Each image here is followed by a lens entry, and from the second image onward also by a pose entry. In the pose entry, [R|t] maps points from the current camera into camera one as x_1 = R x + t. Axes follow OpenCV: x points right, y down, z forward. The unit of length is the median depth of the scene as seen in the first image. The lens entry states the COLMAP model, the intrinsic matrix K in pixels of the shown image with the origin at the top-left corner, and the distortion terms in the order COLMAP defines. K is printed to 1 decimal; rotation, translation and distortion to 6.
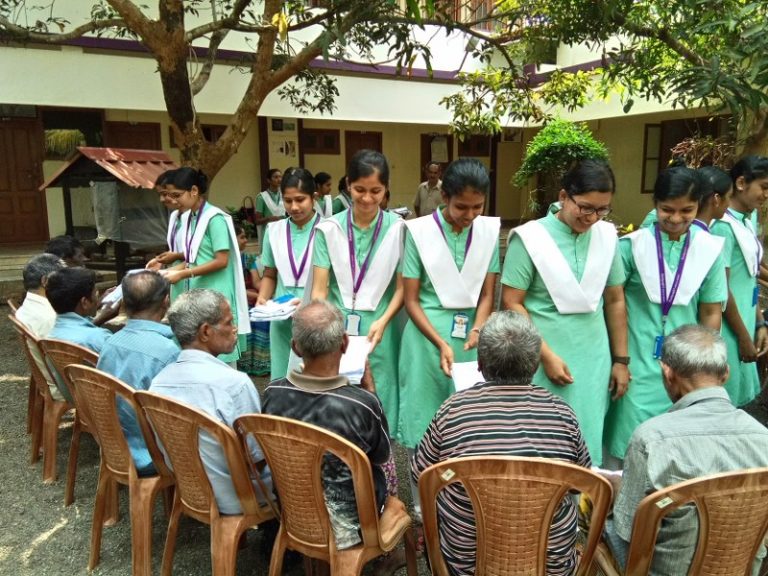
lens RADIAL K [[565.9, 0, 384.3], [0, 565.9, 287.8], [0, 0, 1]] dist [-0.007430, -0.004046]
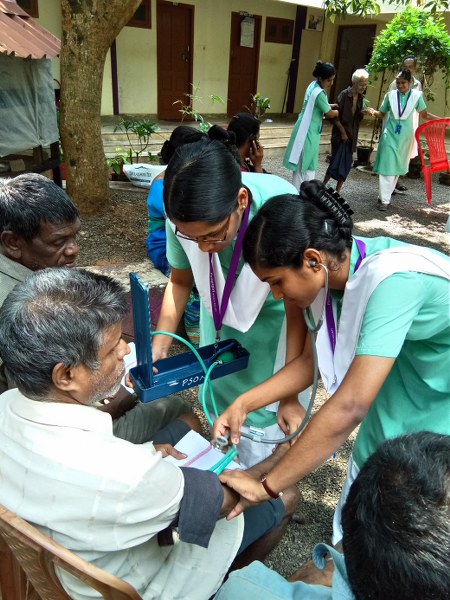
lens RADIAL K [[442.1, 0, 224.7], [0, 442.1, 300.5], [0, 0, 1]] dist [-0.007430, -0.004046]
pose [[0.977354, -0.040612, 0.207677, -0.183675], [-0.023369, 0.954695, 0.296668, -0.040643], [-0.210317, -0.294803, 0.932126, 0.249391]]
